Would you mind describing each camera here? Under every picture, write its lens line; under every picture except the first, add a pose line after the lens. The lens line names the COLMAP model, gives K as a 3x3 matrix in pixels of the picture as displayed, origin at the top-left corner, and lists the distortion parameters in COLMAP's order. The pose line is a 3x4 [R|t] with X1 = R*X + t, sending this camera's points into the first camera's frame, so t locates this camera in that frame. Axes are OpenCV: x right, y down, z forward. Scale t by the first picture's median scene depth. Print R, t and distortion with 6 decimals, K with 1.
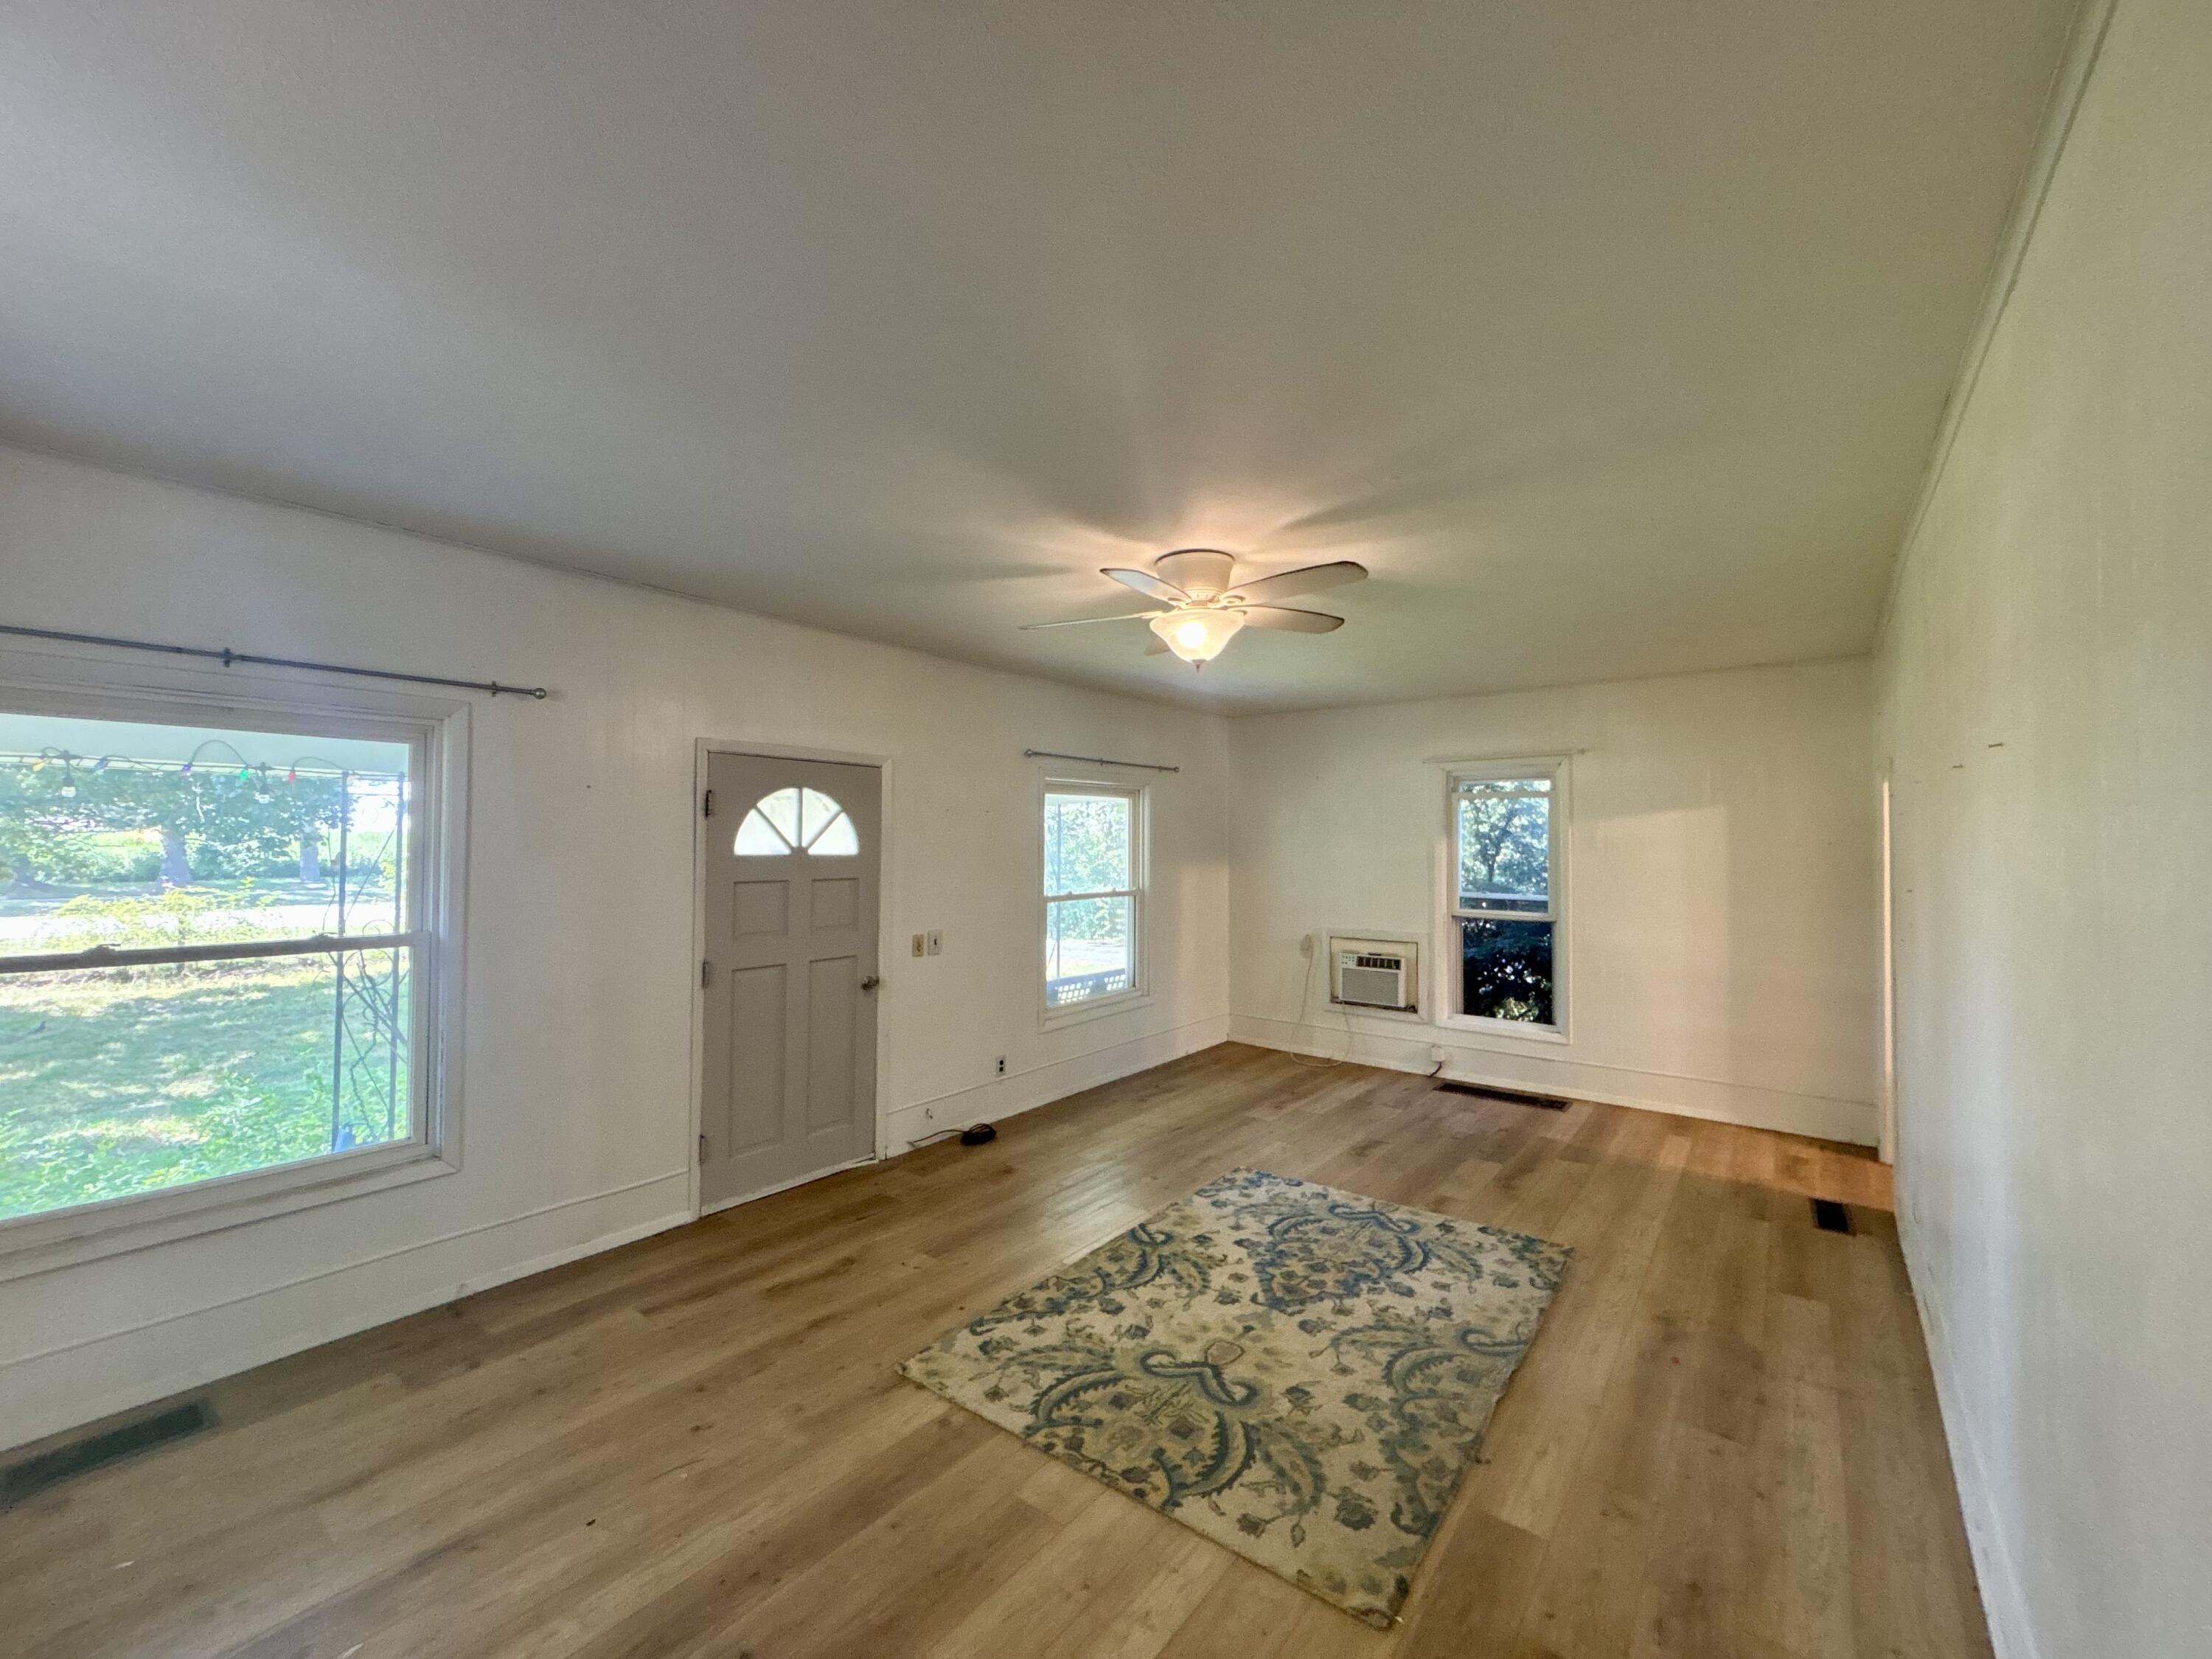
lens RADIAL K [[895.4, 0, 1116.7], [0, 895.4, 817.8], [0, 0, 1]] dist [-0.000018, -0.000010]
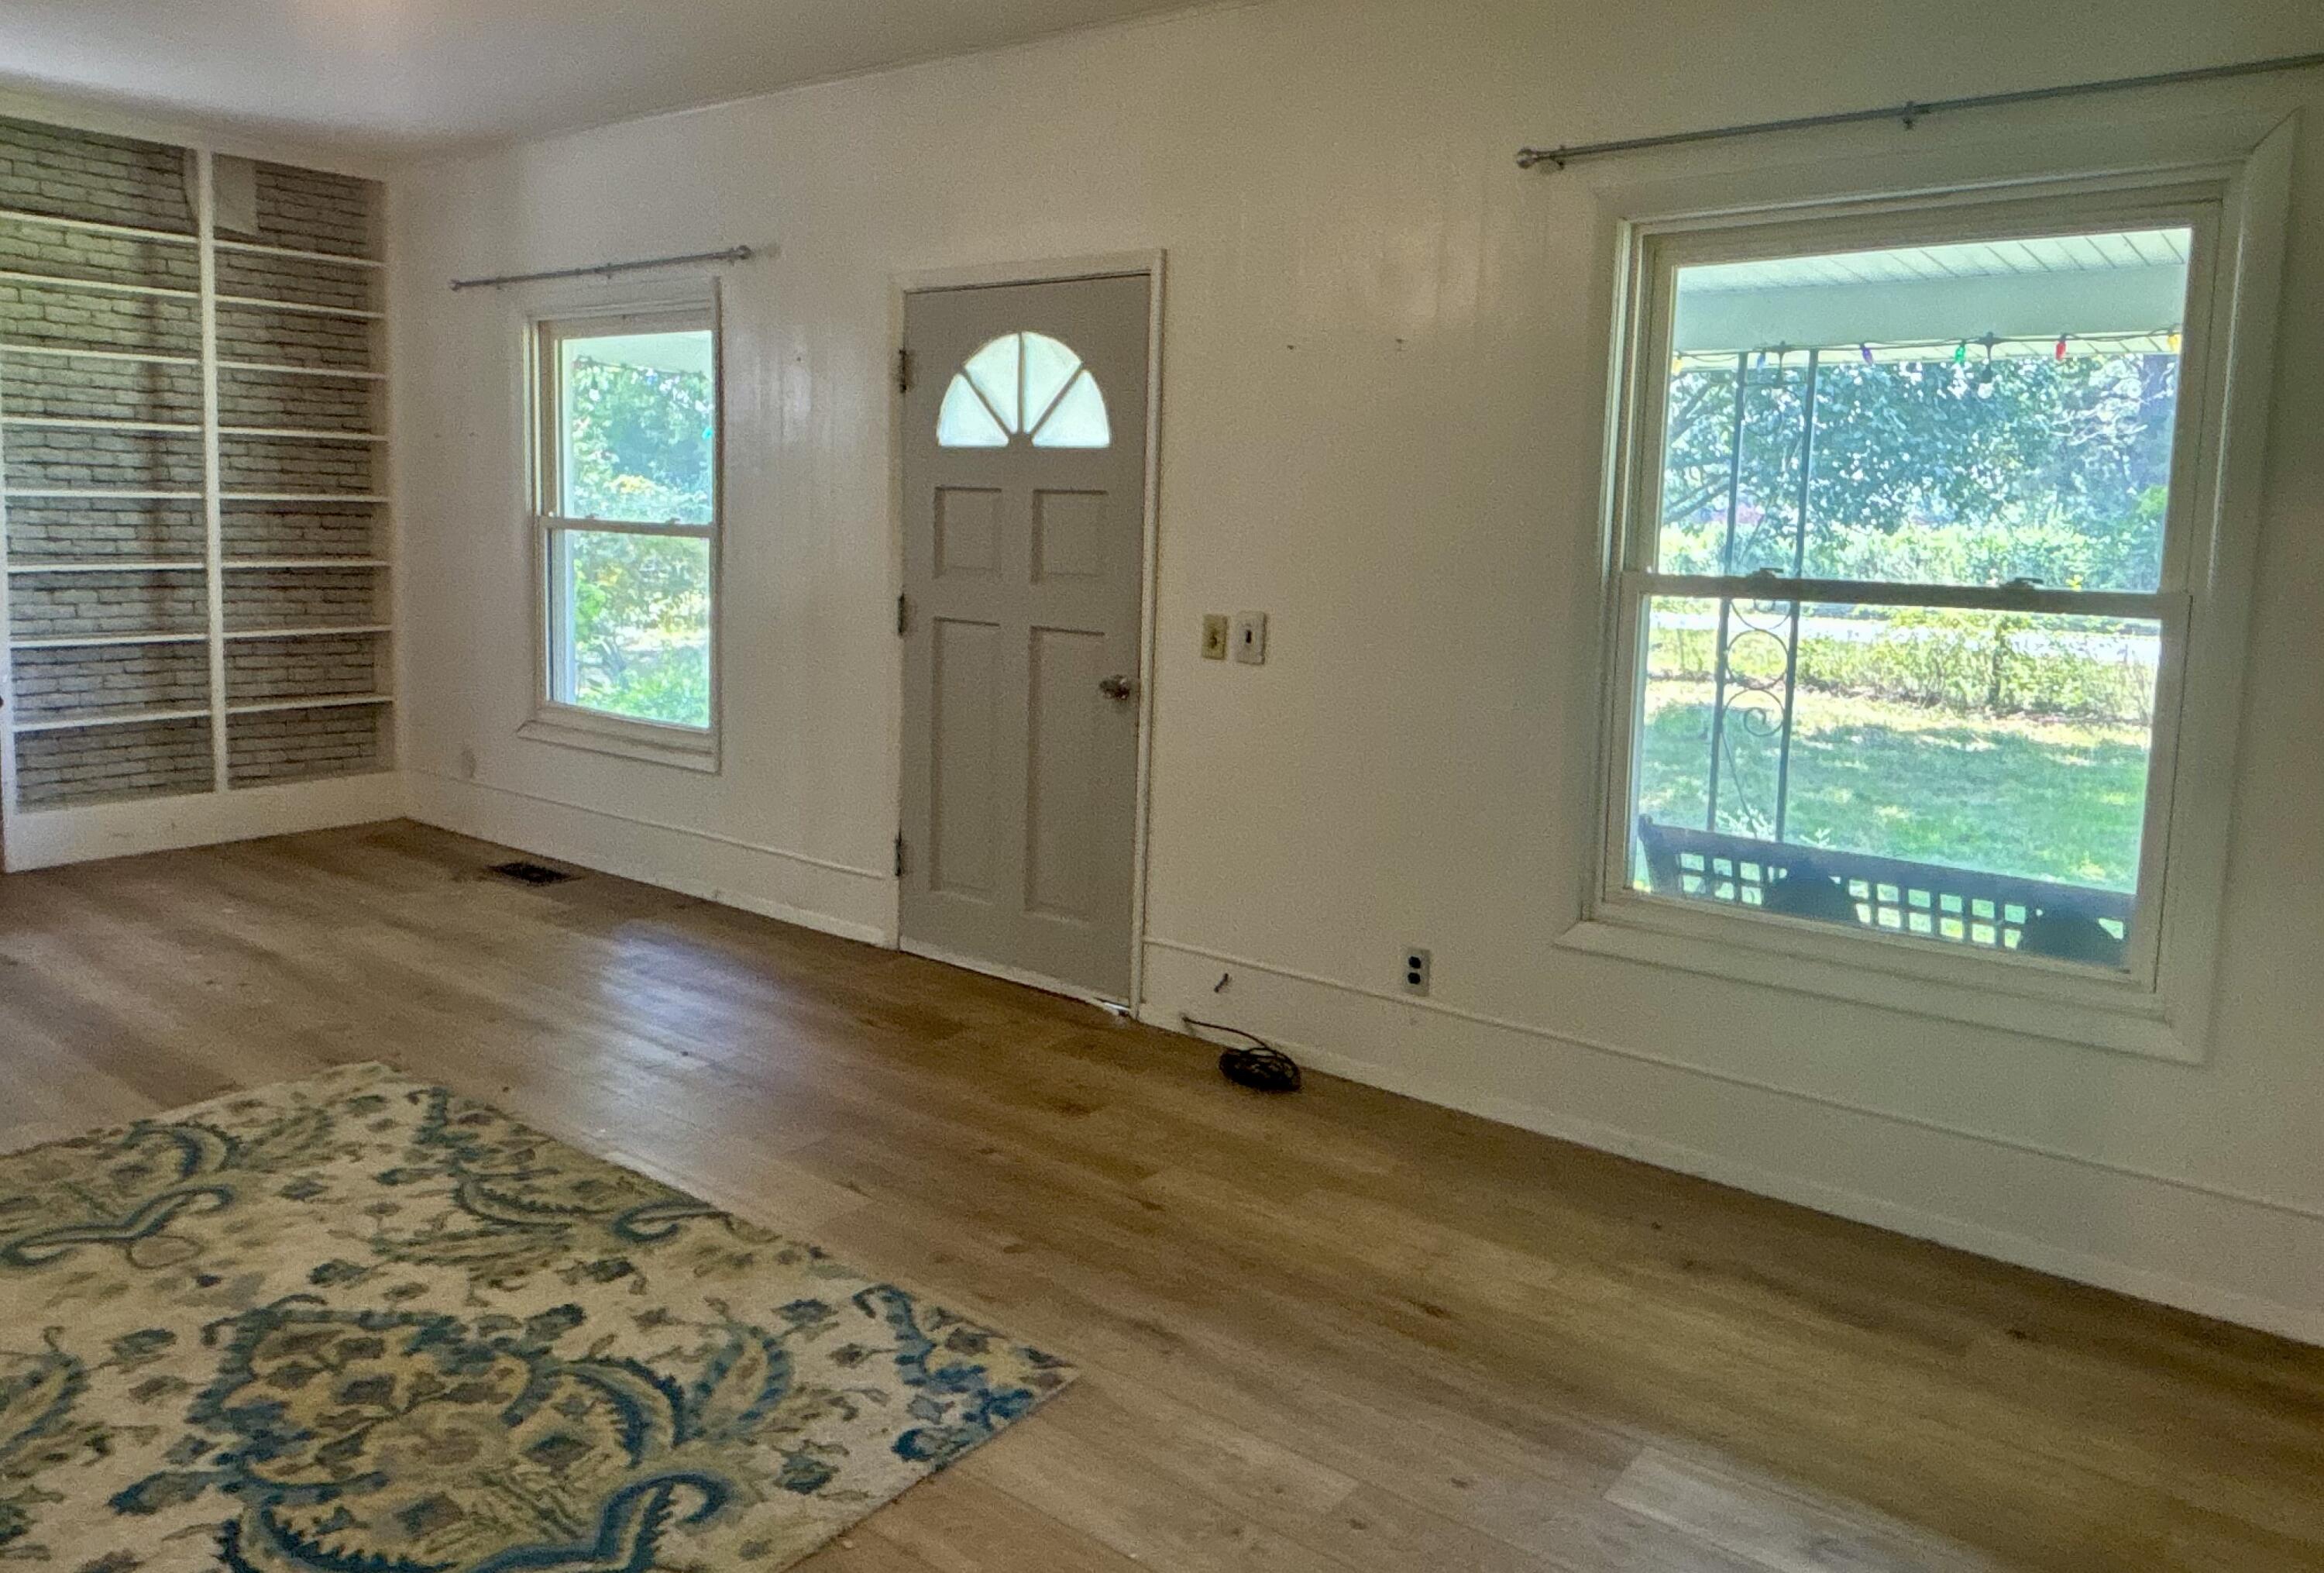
lens RADIAL K [[1626.4, 0, 1141.2], [0, 1626.4, 687.2], [0, 0, 1]] dist [0.064311, -0.107162]
pose [[-0.012732, 0.097518, -0.995152, 0.930417], [-0.003419, 0.995223, 0.097569, 0.119138], [0.999913, 0.004645, -0.012338, 1.372617]]
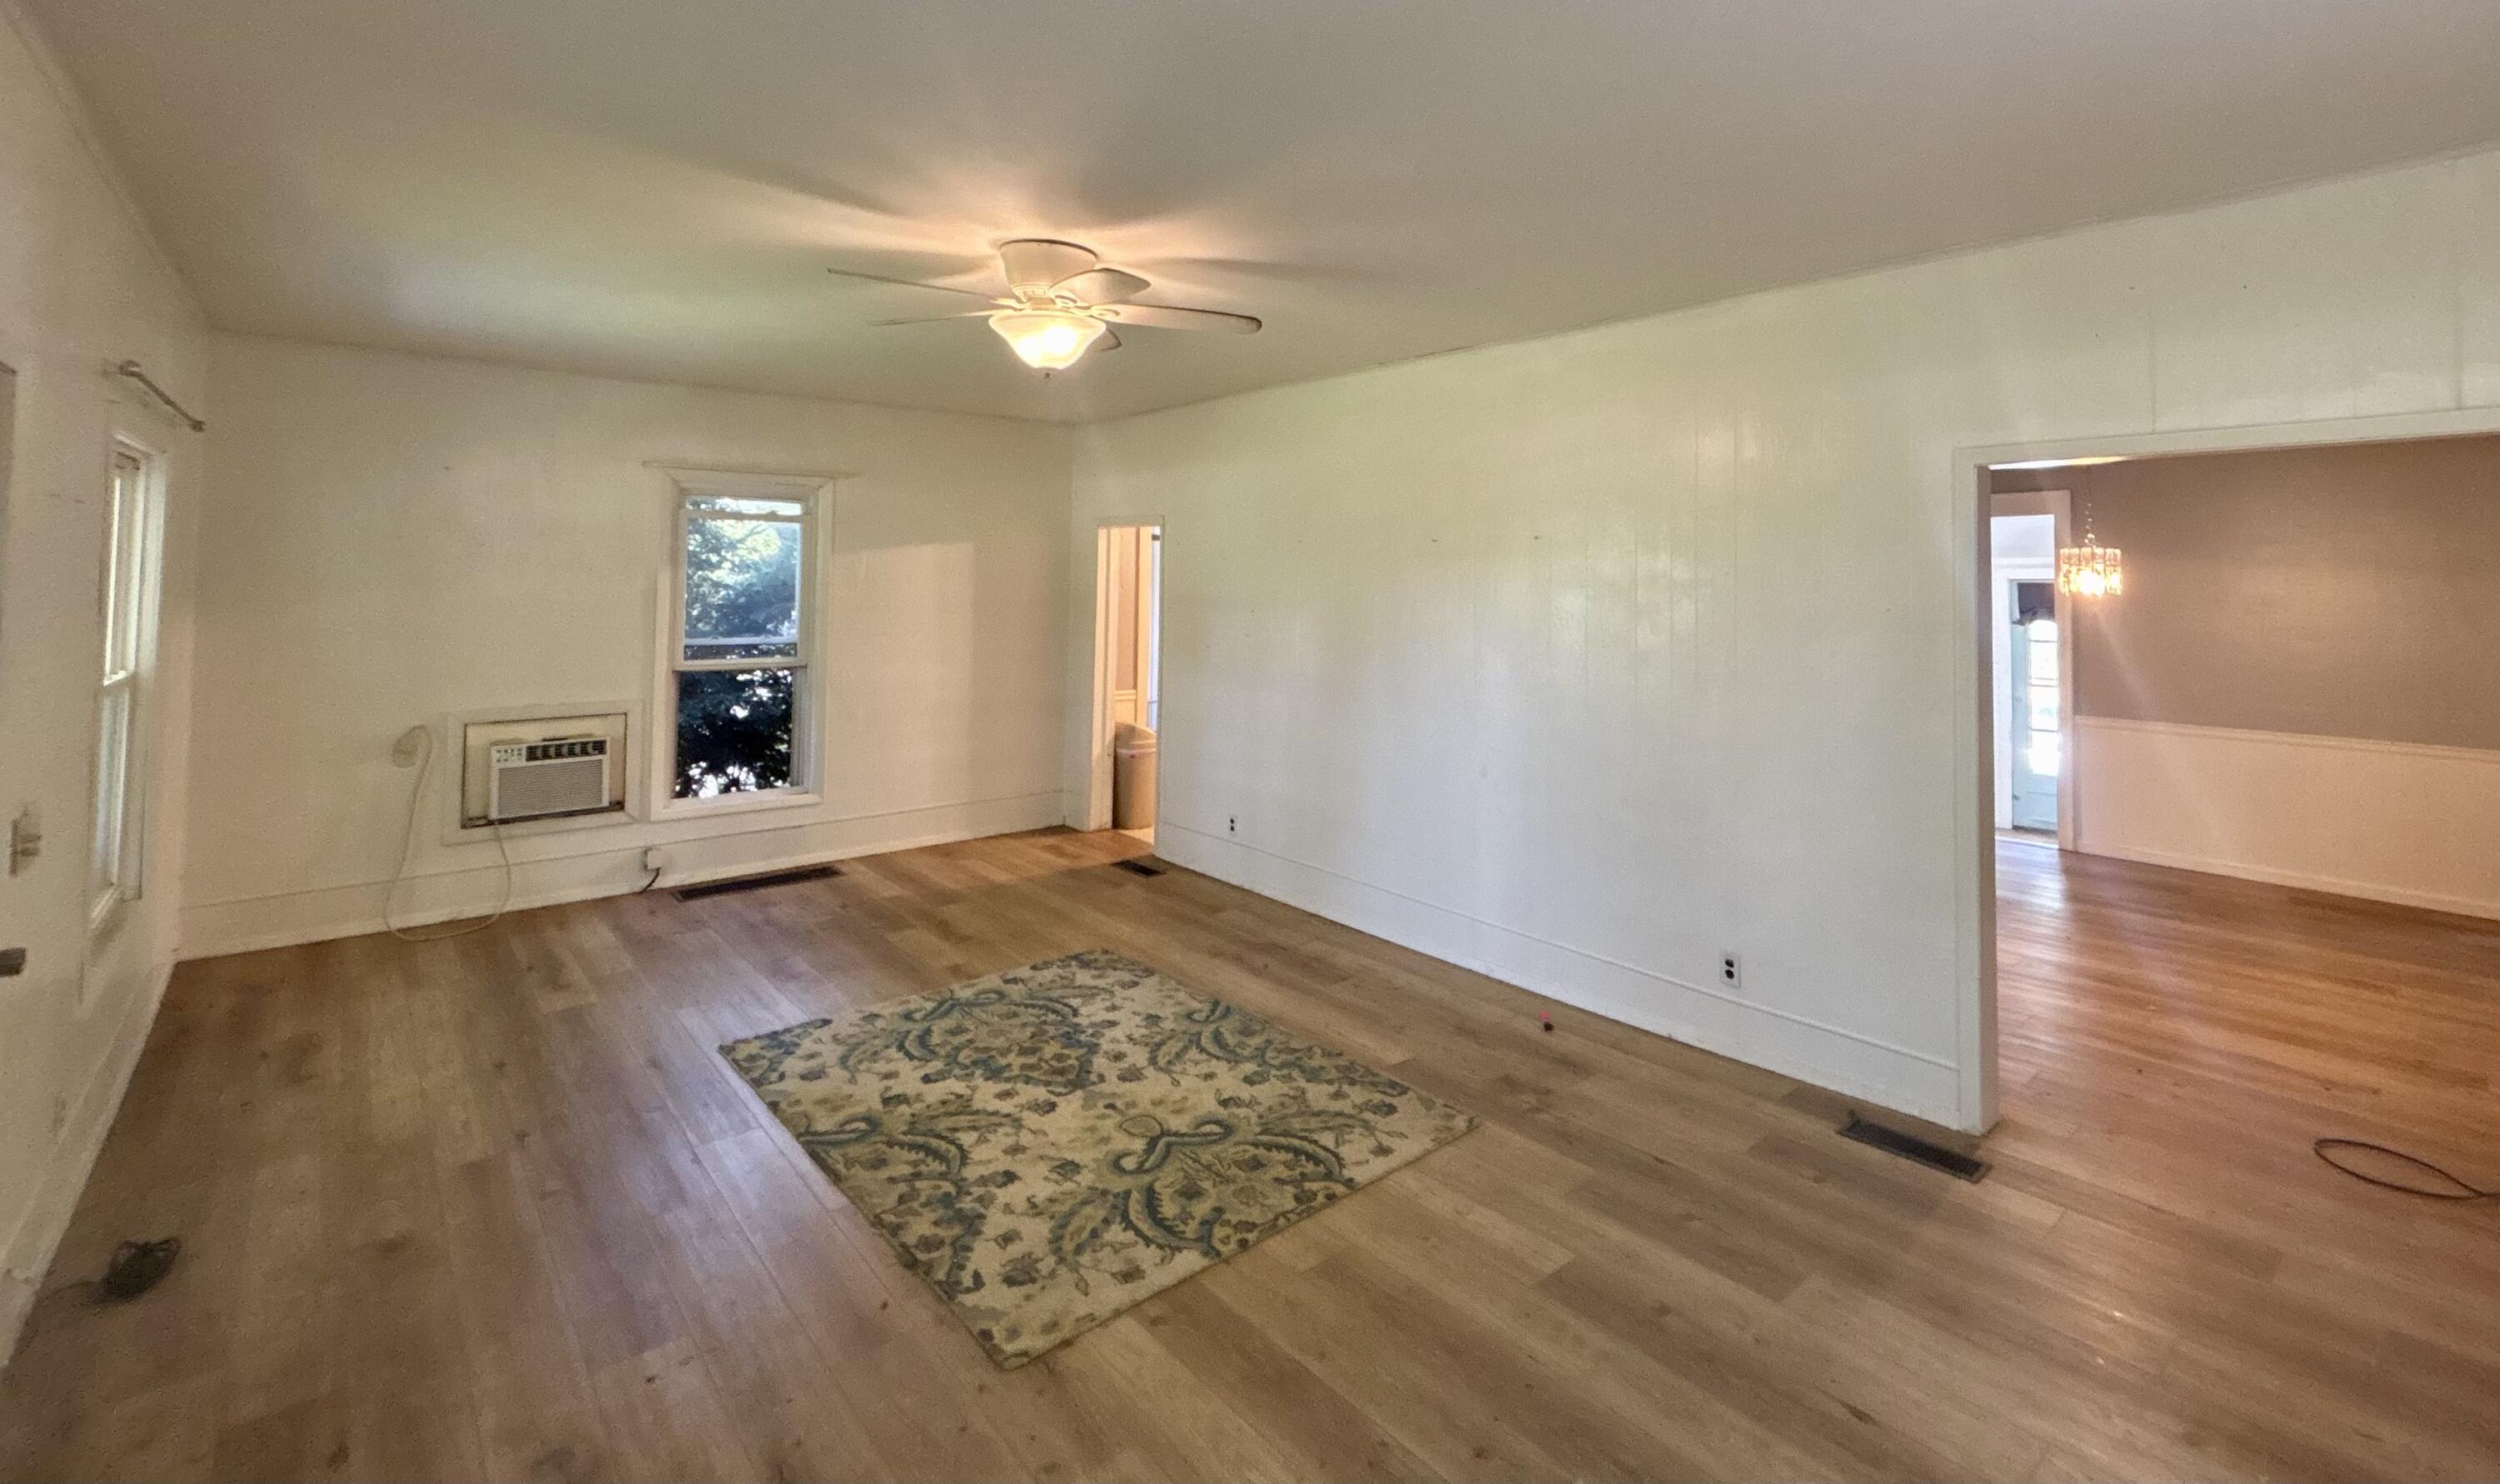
lens RADIAL K [[1109.5, 0, 1359.1], [0, 1109.5, 540.4], [0, 0, 1]] dist [-0.002874, 0.005918]
pose [[0.174115, 0.031565, 0.984219, -0.847648], [-0.034774, 0.999060, -0.025890, 0.005175], [-0.984111, -0.029717, 0.175049, 0.498281]]
